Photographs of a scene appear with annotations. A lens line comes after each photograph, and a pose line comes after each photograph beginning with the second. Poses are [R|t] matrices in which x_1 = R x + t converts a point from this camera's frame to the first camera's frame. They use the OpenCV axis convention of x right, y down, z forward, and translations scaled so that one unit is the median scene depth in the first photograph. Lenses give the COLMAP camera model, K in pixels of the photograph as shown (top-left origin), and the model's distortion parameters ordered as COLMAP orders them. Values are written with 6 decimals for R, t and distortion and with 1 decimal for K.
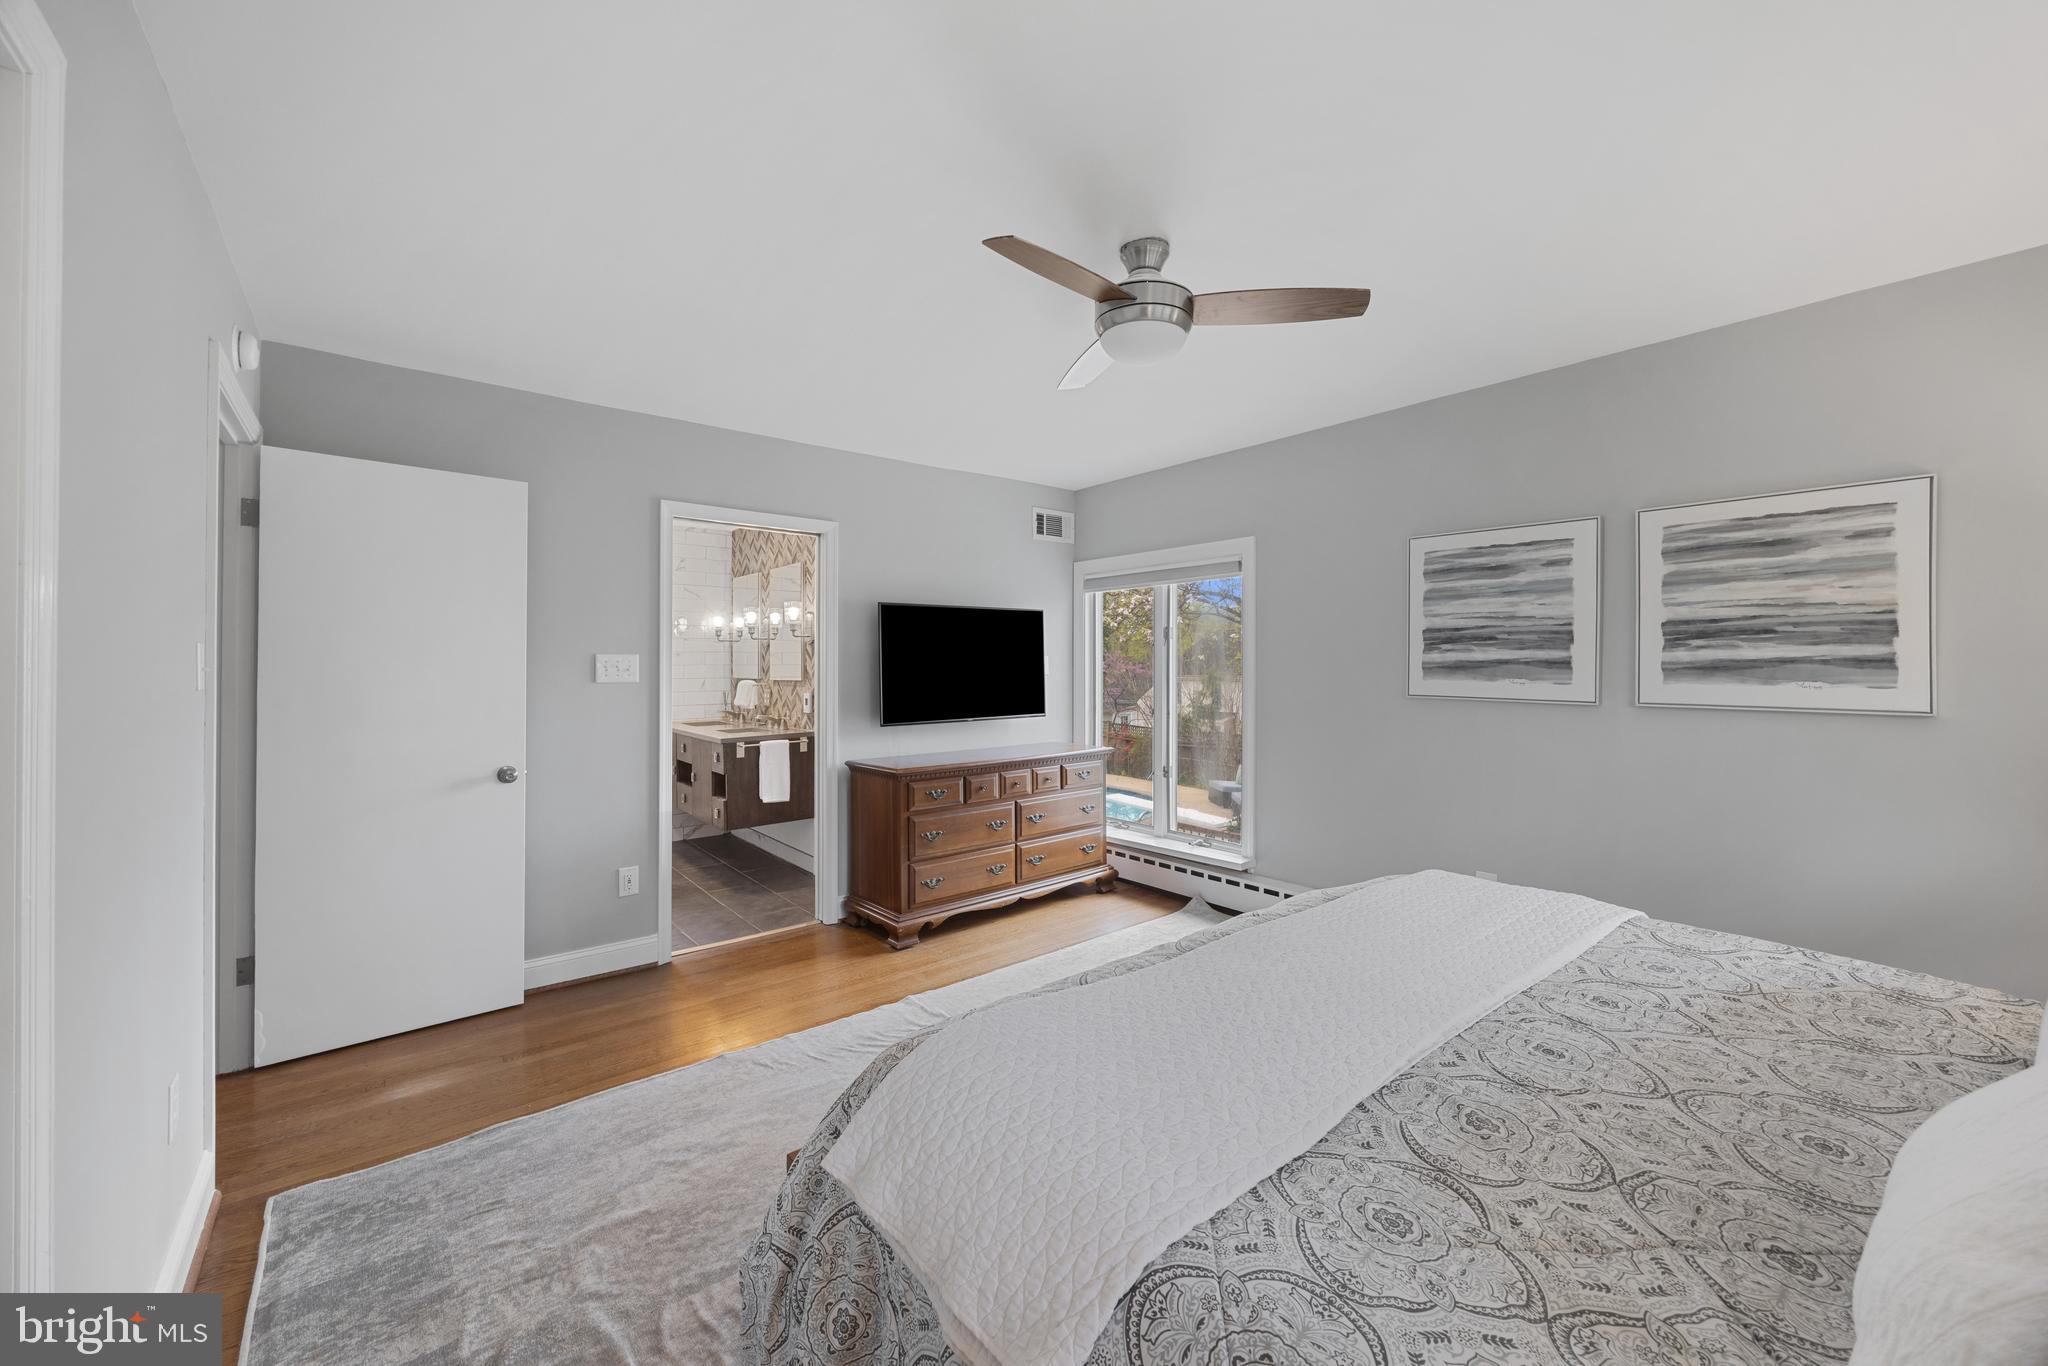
lens RADIAL K [[778.8, 0, 1023.7], [0, 778.8, 665.0], [0, 0, 1]] dist [-0.003961, 0.000075]
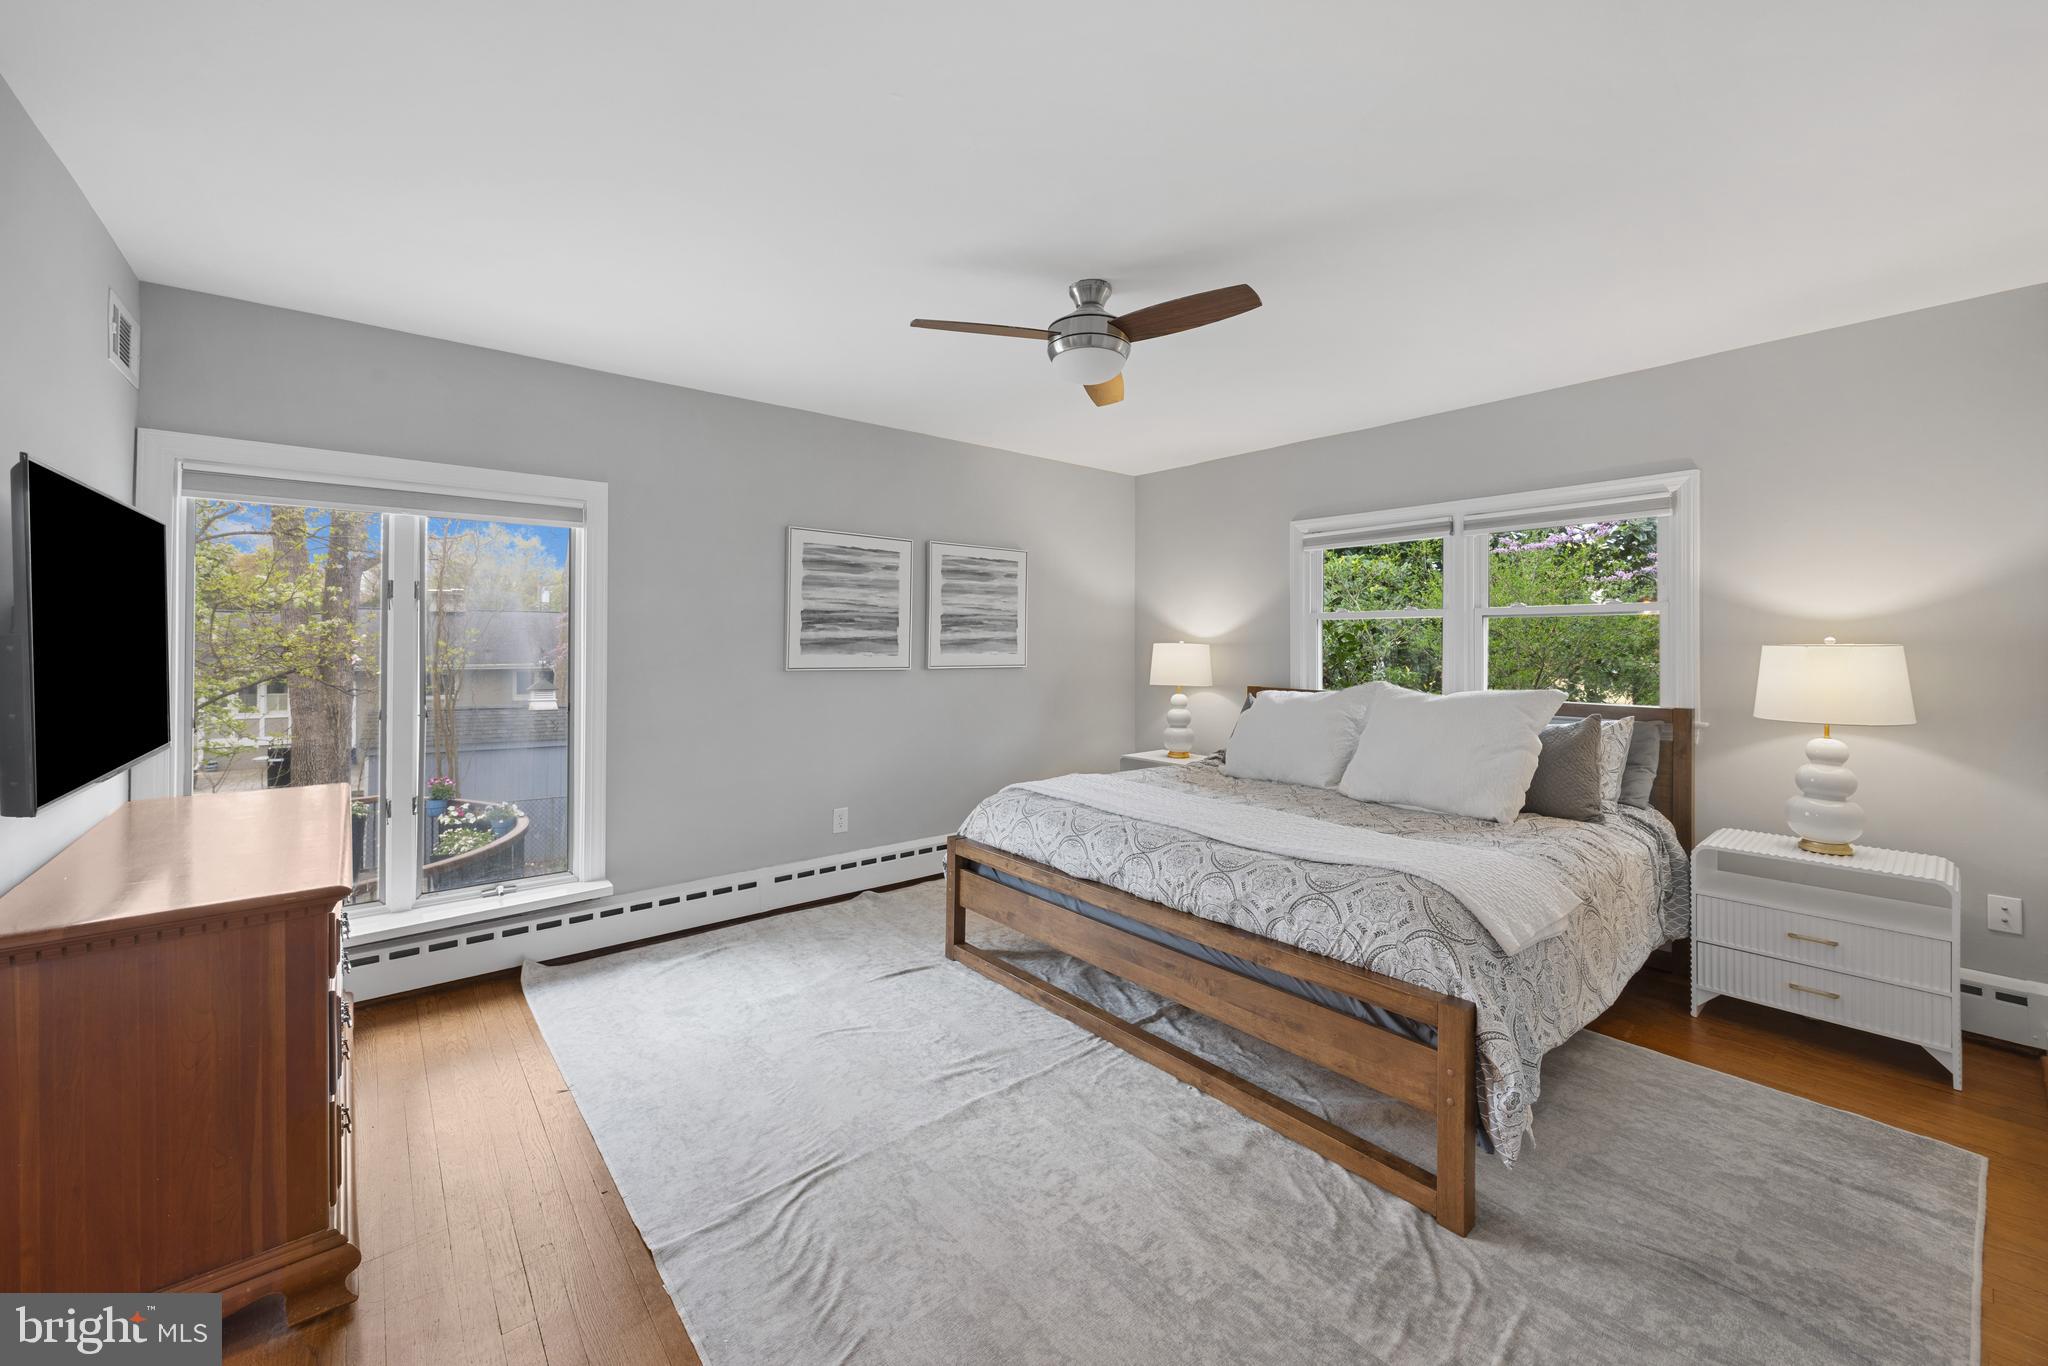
lens RADIAL K [[778.8, 0, 1017.9], [0, 778.8, 655.5], [0, 0, 1]] dist [-0.003961, 0.000075]
pose [[-0.000323, -0.013478, 0.999909, -0.705241], [0.000644, 0.999909, 0.013478, 0.005860], [-1.000000, 0.000648, -0.000314, 0.772146]]
